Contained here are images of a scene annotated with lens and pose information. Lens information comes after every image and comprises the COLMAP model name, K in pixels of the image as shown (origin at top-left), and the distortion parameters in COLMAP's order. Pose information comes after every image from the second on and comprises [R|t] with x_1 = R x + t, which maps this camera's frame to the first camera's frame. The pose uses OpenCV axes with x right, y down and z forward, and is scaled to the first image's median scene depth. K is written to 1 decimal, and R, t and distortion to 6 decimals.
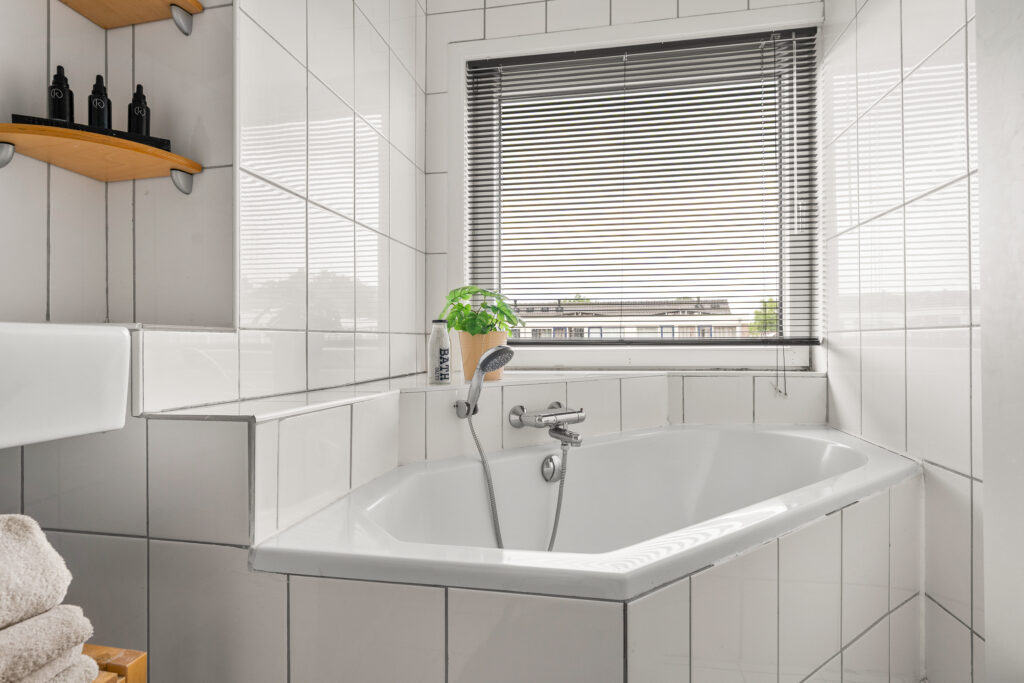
lens RADIAL K [[529.2, 0, 511.1], [0, 529.2, 341.2], [0, 0, 1]] dist [-0.005829, -0.000431]
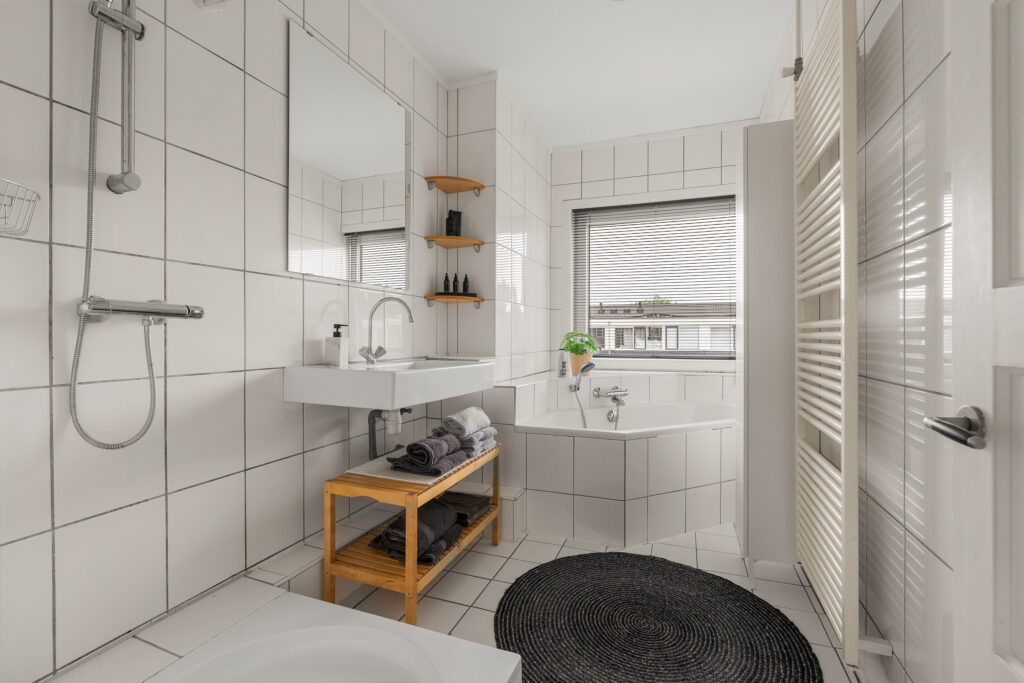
lens RADIAL K [[469.9, 0, 508.9], [0, 469.9, 337.8], [0, 0, 1]] dist [-0.002453, 0.000246]
pose [[0.982755, 0.004253, -0.184864, 0.012858], [-0.003558, 0.999985, 0.004093, -0.094886], [0.184879, -0.003365, 0.982756, -1.017993]]
